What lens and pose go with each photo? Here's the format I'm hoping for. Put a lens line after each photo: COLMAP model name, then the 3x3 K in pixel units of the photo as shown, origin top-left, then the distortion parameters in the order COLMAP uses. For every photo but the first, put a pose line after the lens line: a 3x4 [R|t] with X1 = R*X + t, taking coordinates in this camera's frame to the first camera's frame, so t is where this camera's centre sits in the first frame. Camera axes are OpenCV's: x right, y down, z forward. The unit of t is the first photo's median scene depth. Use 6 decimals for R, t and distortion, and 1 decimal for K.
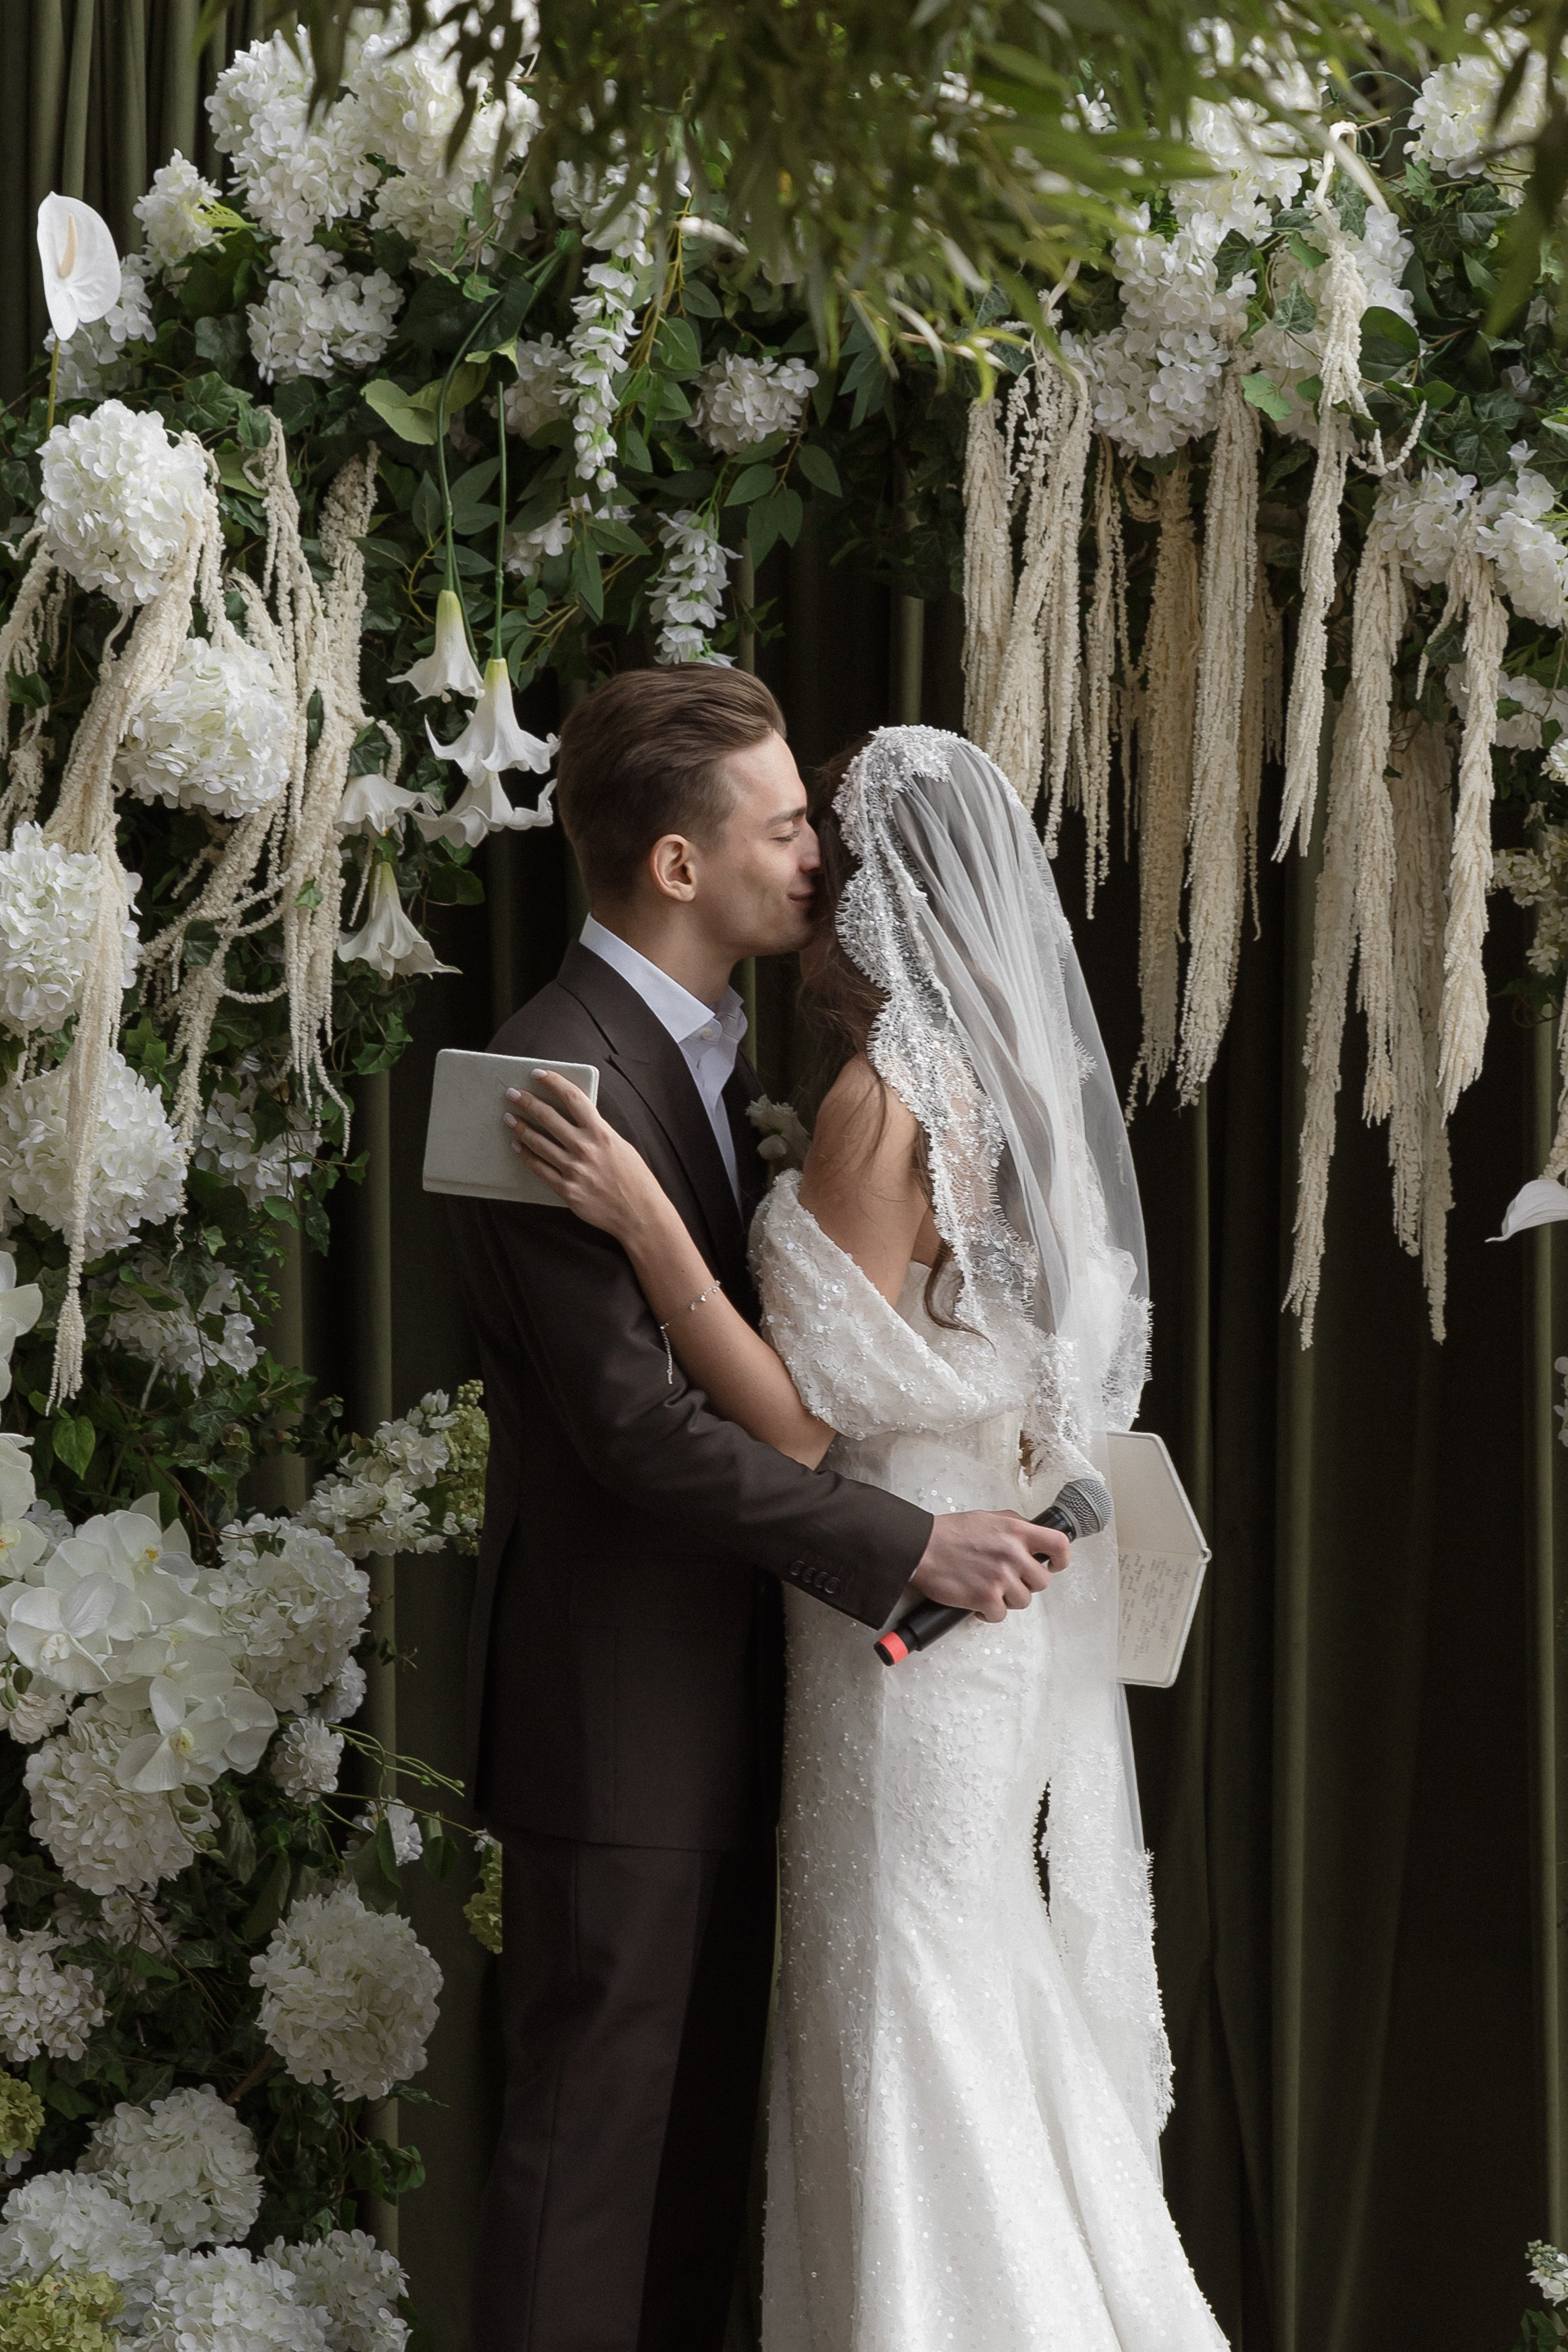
lens RADIAL K [[11067.1, 0, 806.1], [0, 11067.1, 1341.0], [0, 0, 1]] dist [0.350824, 0.000000]
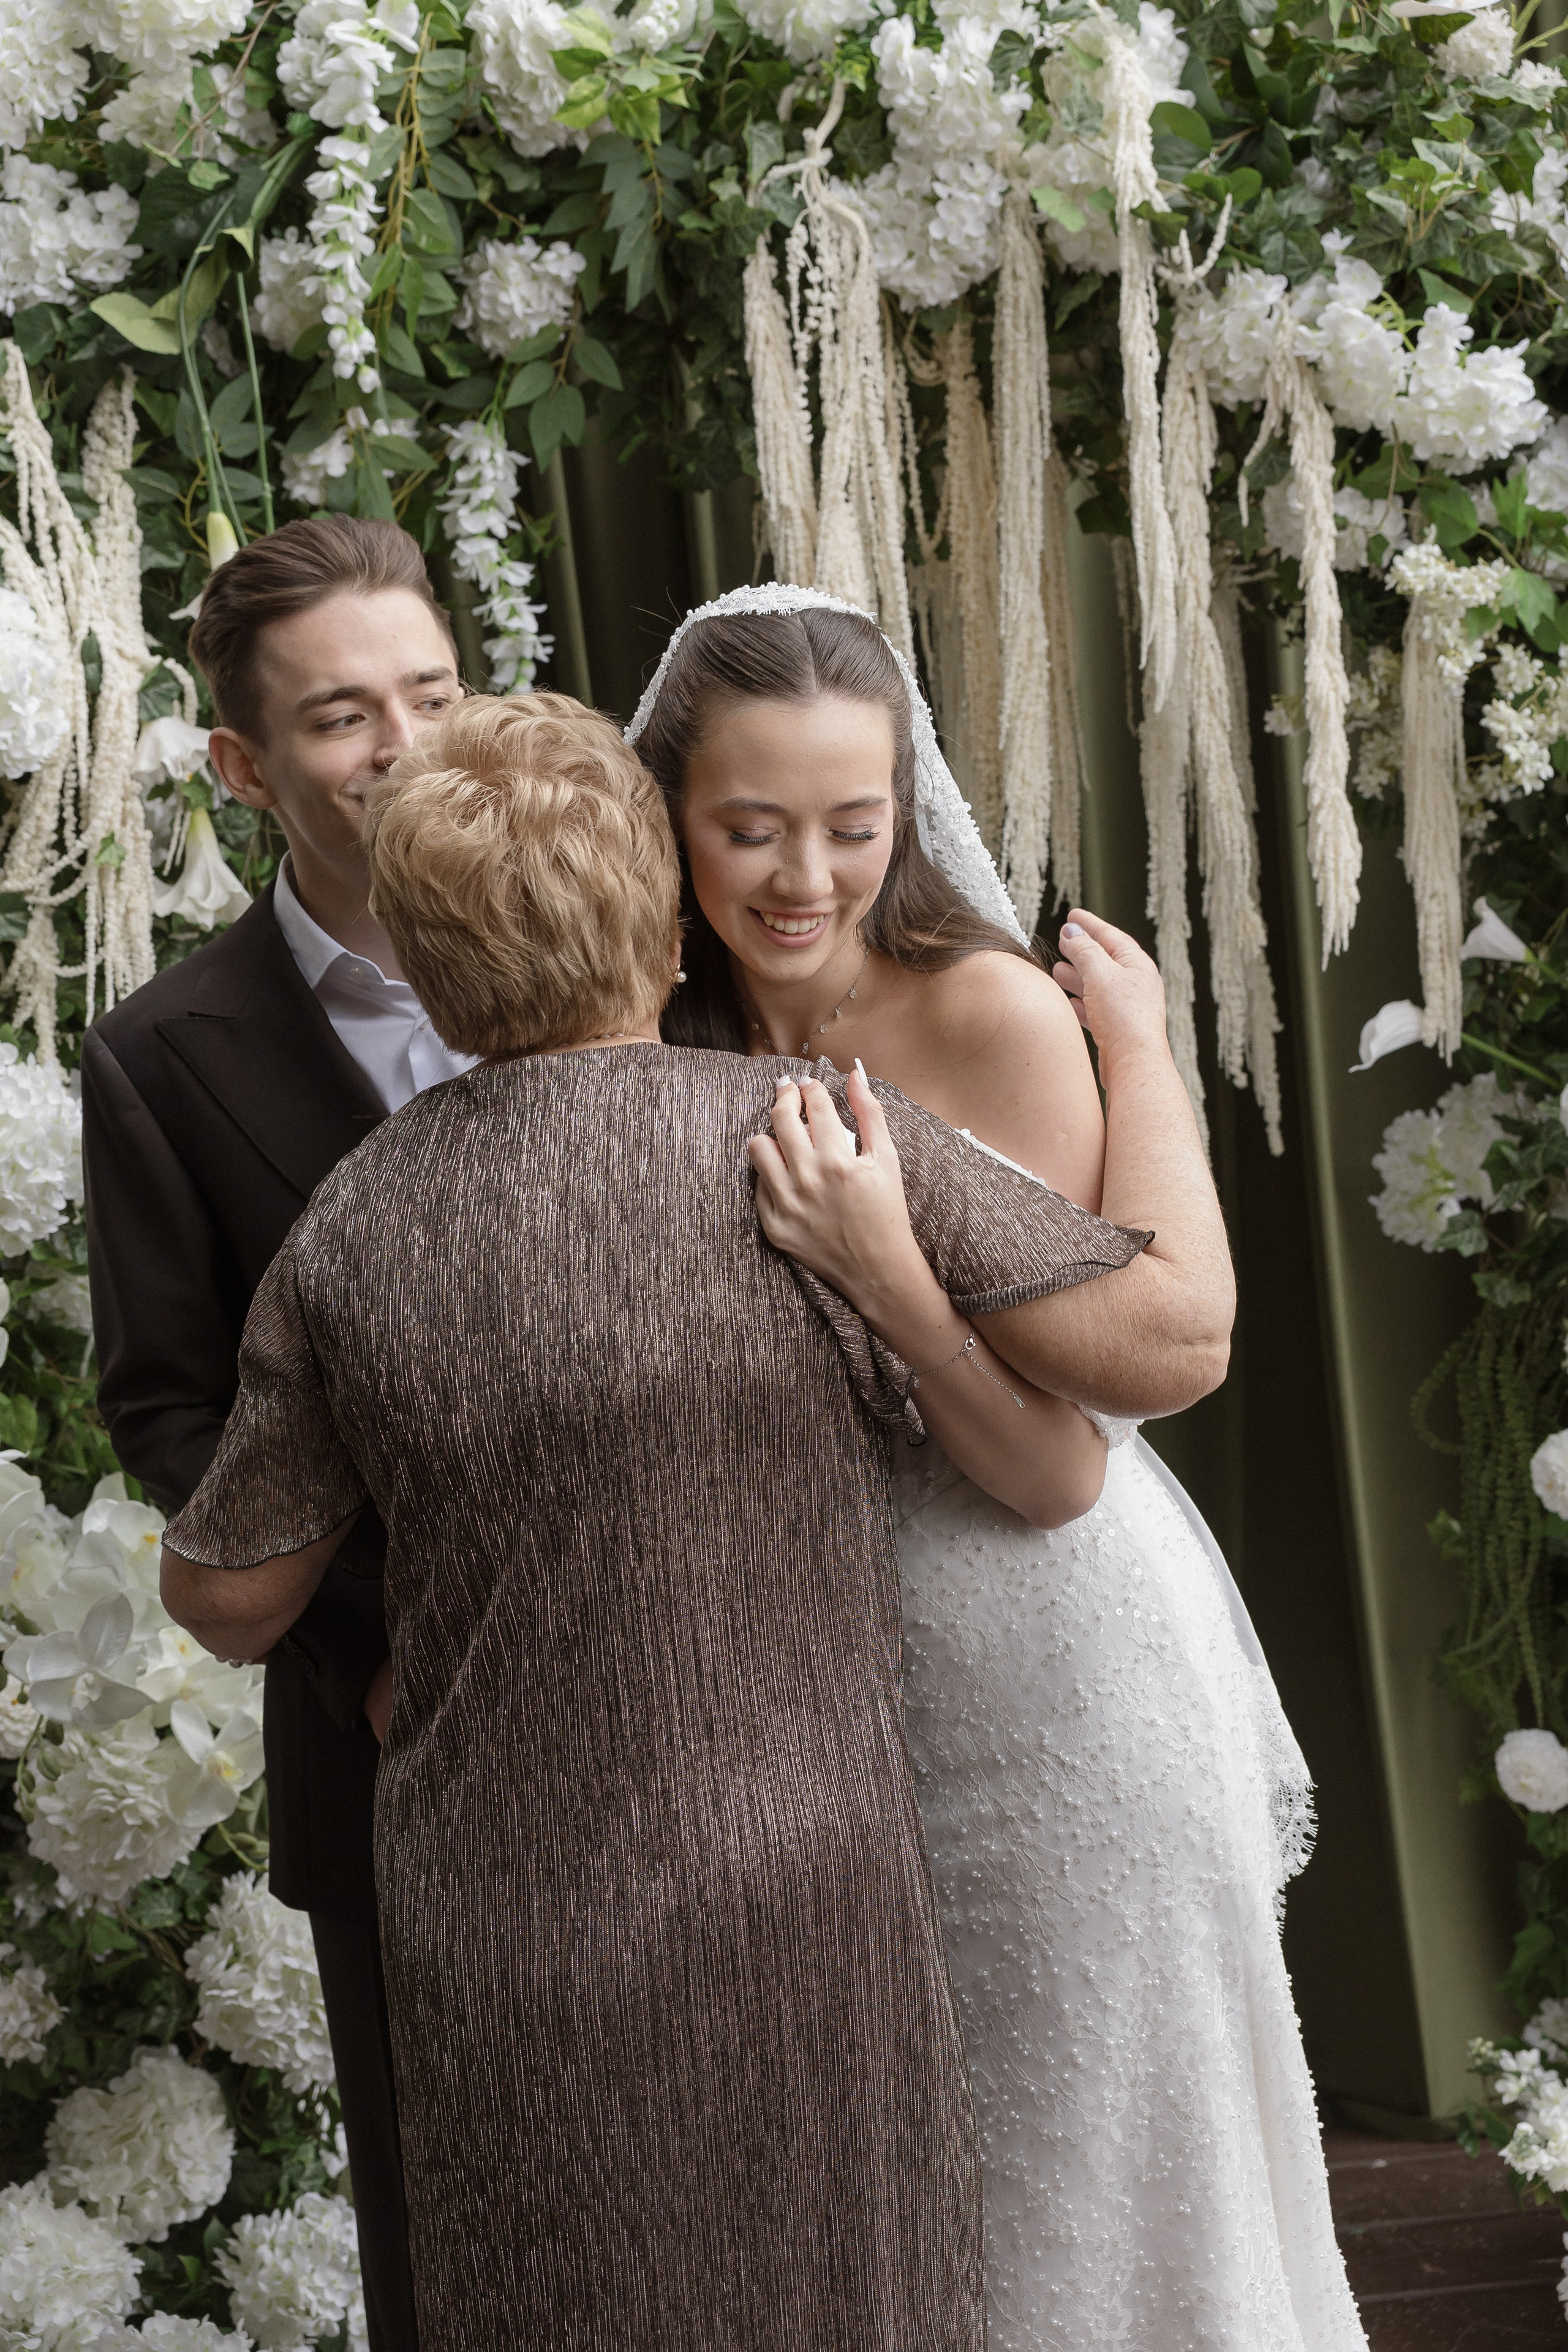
lens RADIAL K [[3124.1, 0, 789.9], [0, 3124.1, 1215.0], [0, 0, 1]] dist [0.101125, 0.000000]
pose [[0.993614, -0.109496, 0.027251, 0.002303], [0.106296, 0.989342, 0.099518, -0.029914], [-0.037858, -0.095986, 0.994663, 0.723245]]
